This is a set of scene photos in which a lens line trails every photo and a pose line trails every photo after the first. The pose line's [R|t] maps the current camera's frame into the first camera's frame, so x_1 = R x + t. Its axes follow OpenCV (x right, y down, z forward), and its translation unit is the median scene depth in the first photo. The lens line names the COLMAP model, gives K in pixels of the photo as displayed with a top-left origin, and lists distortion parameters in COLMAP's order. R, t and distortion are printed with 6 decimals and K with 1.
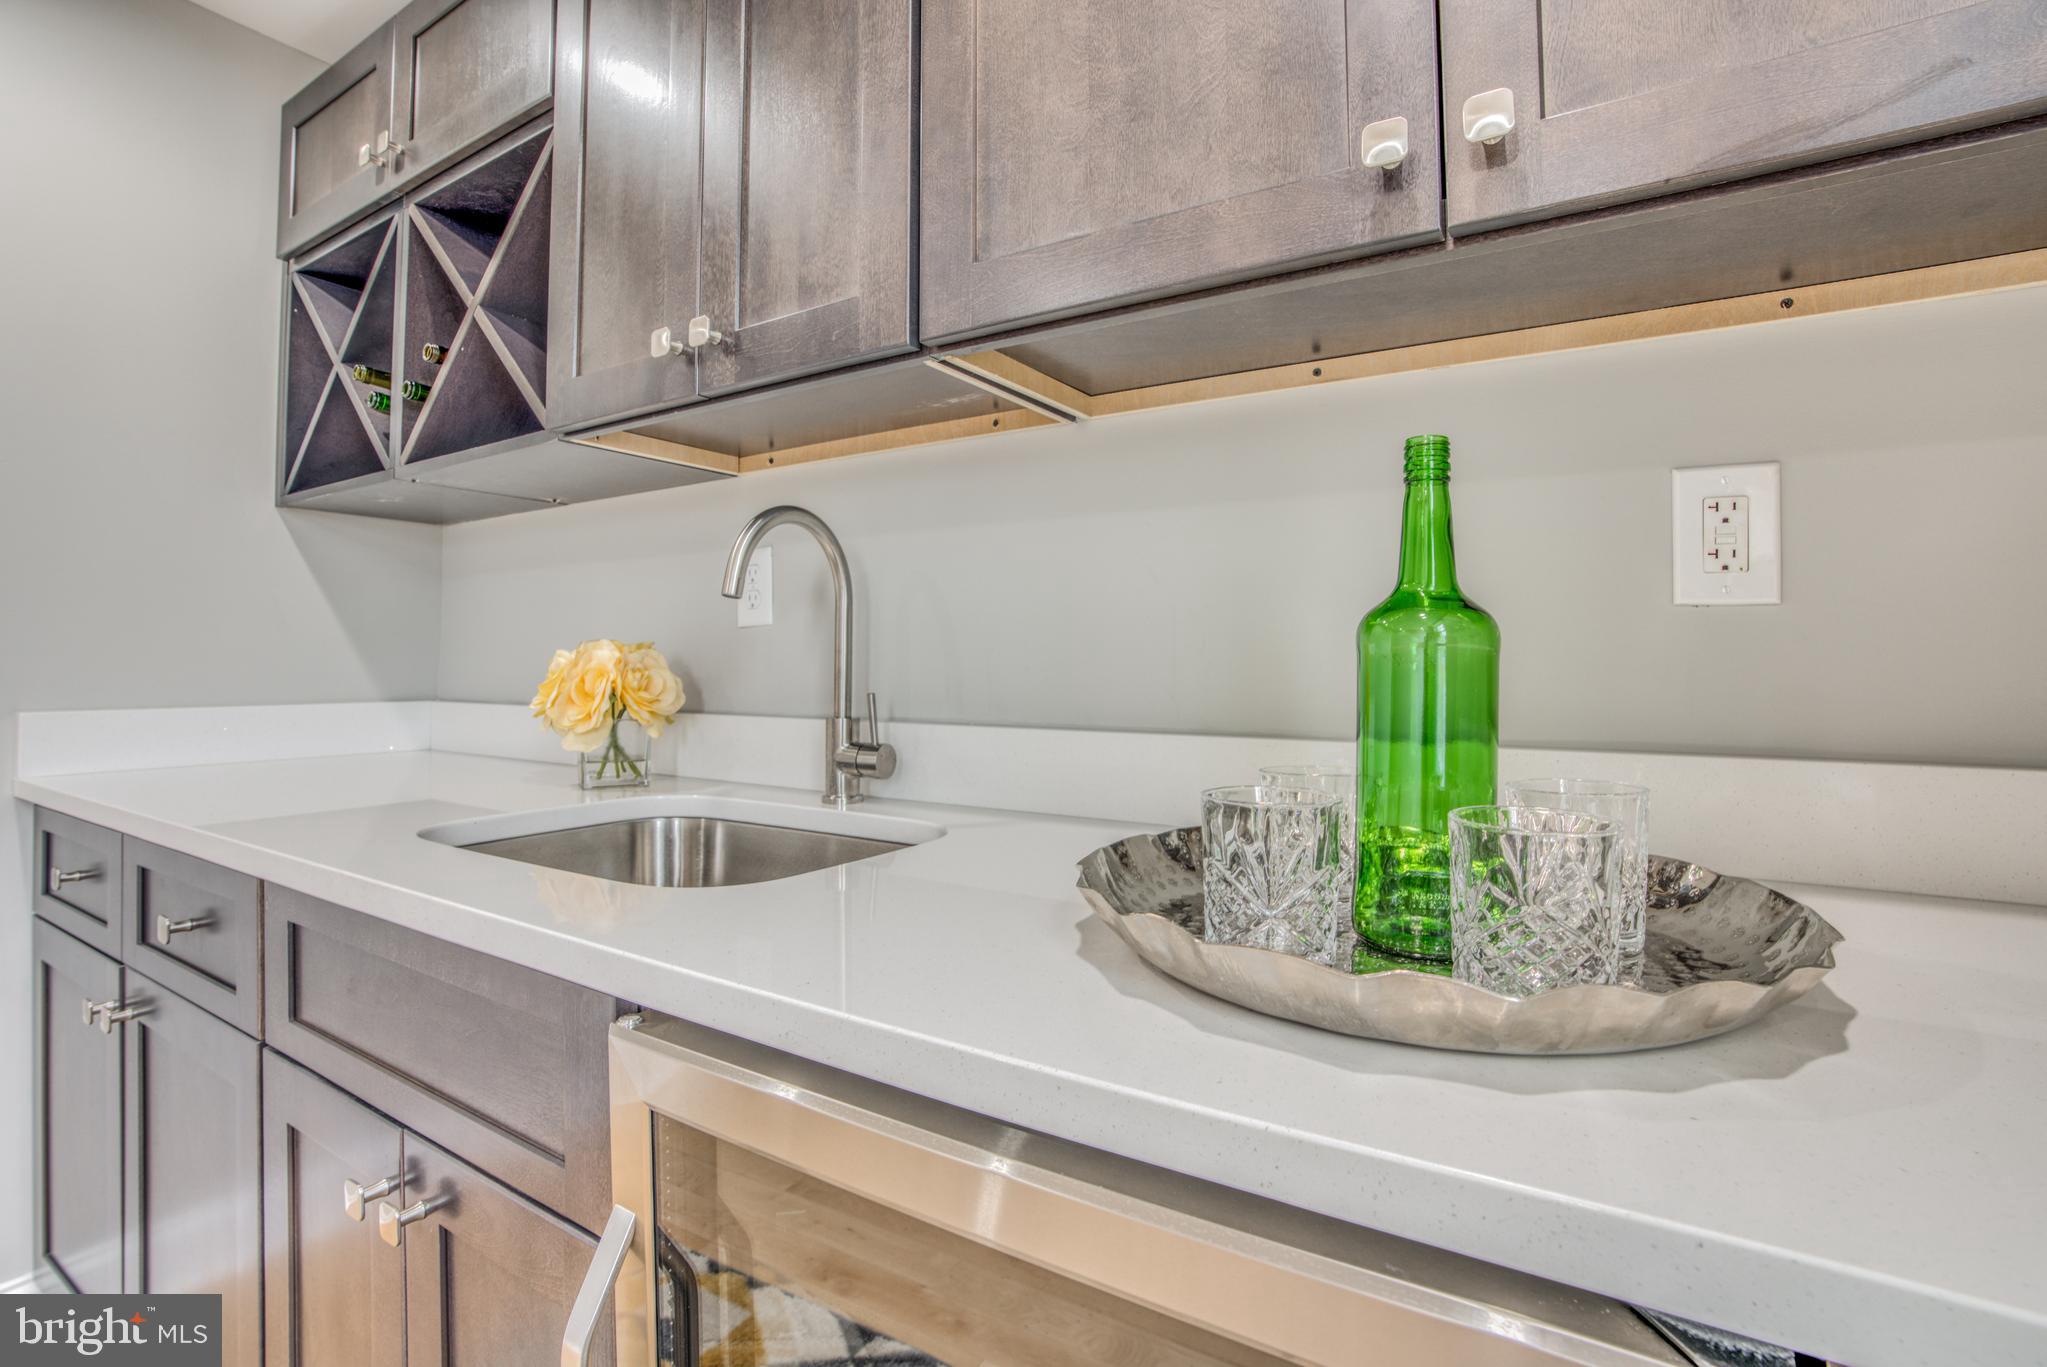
lens RADIAL K [[961.3, 0, 1023.5], [0, 961.3, 683.5], [0, 0, 1]] dist [-0.068786, 0.030168]
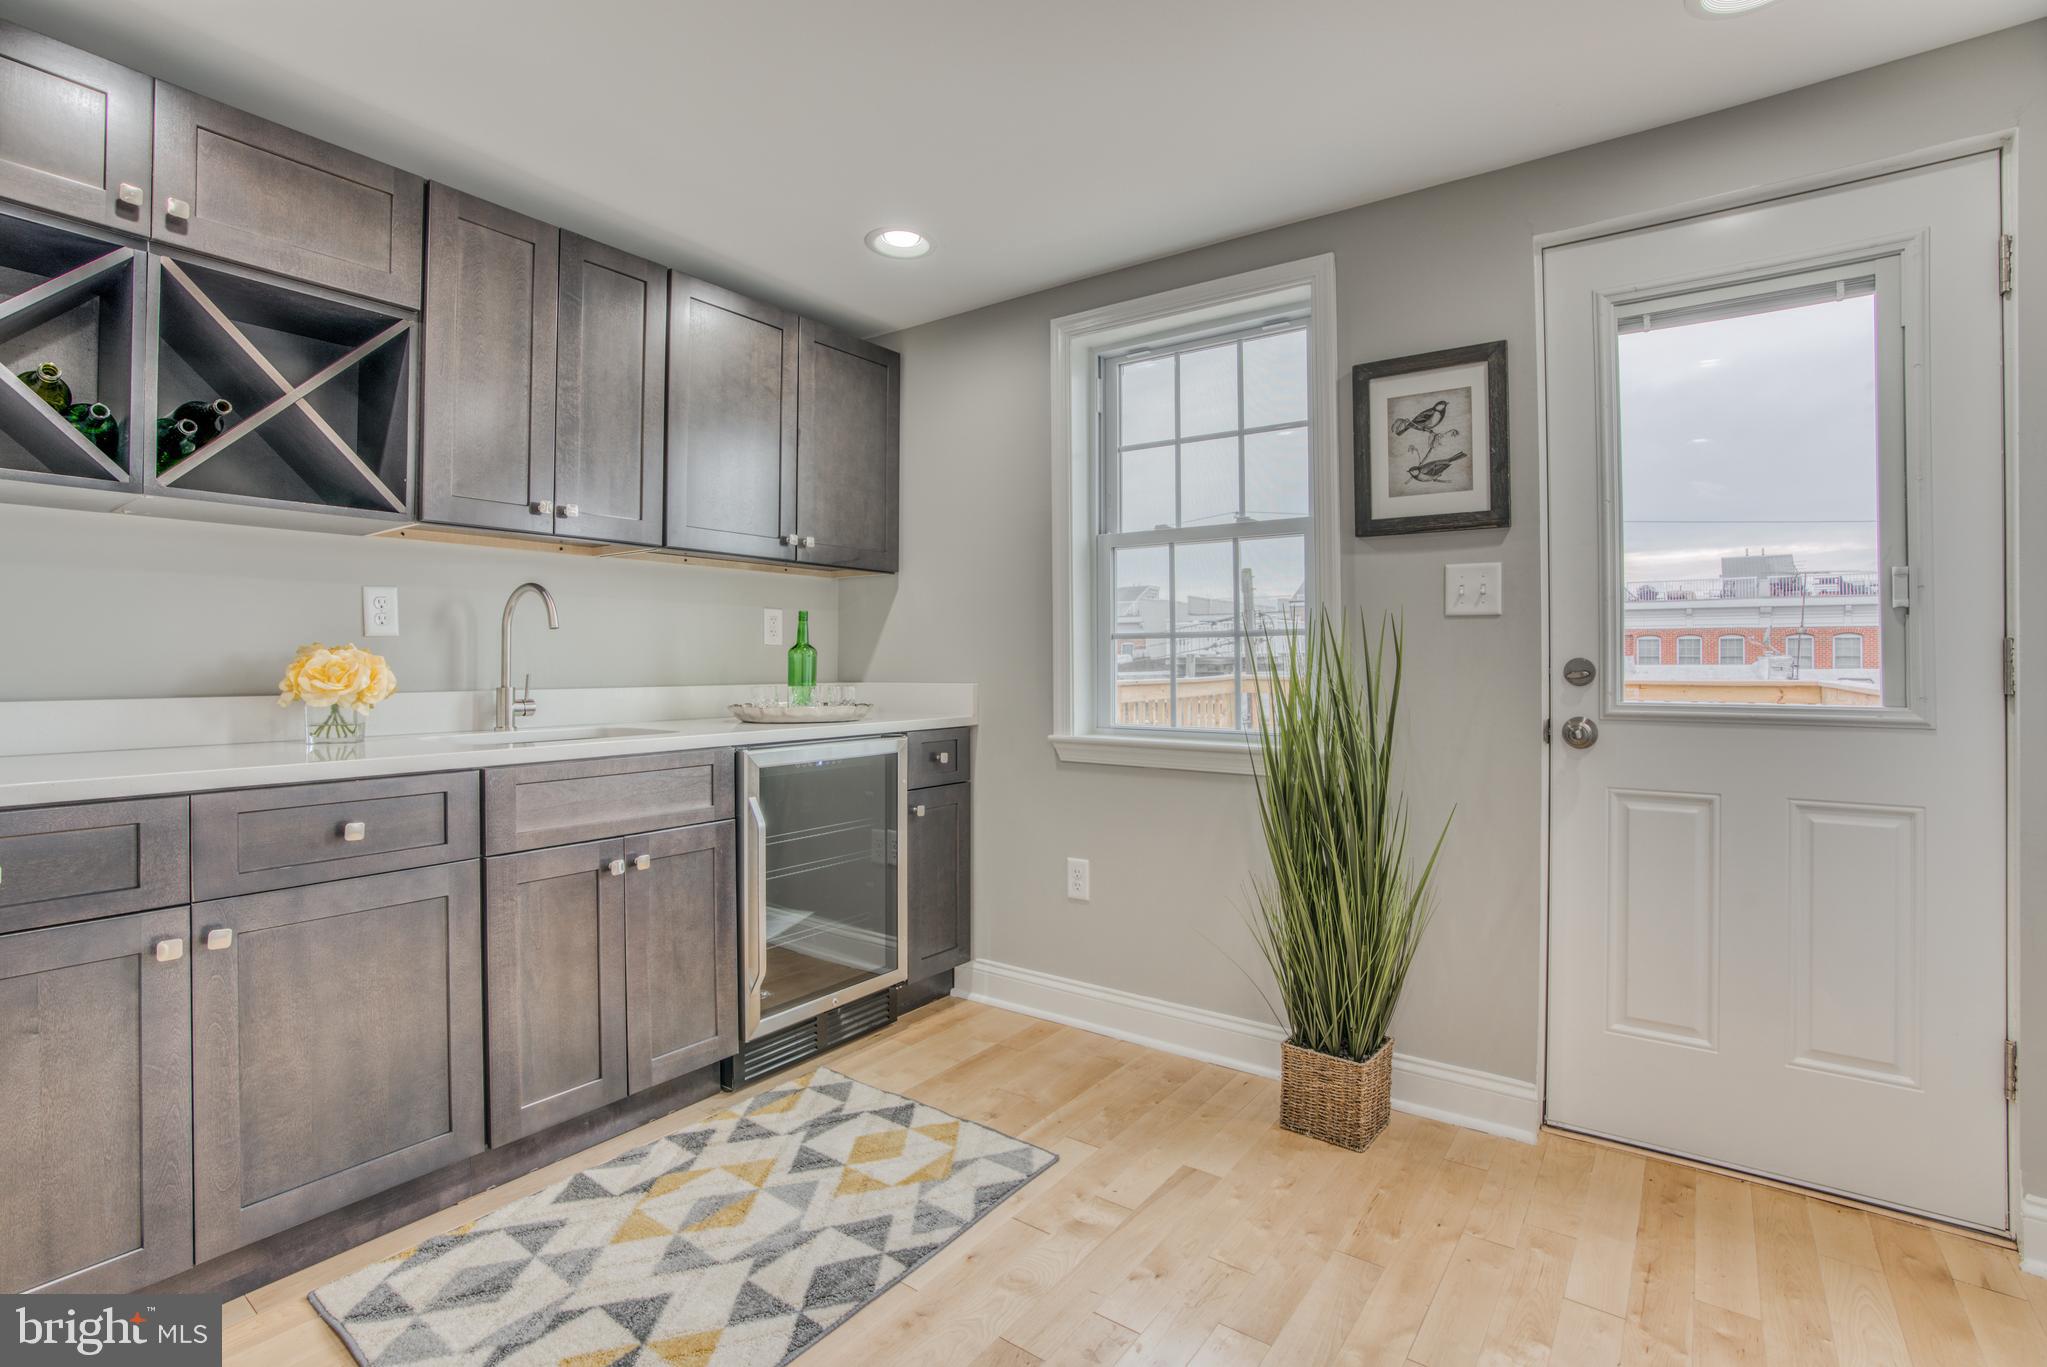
lens RADIAL K [[961.3, 0, 1023.5], [0, 961.3, 683.5], [0, 0, 1]] dist [-0.068786, 0.030168]
pose [[0.044003, -0.017530, 0.998878, -3.101720], [0.018343, 0.999692, 0.016736, 0.025139], [-0.998863, 0.017586, 0.044311, -0.186666]]
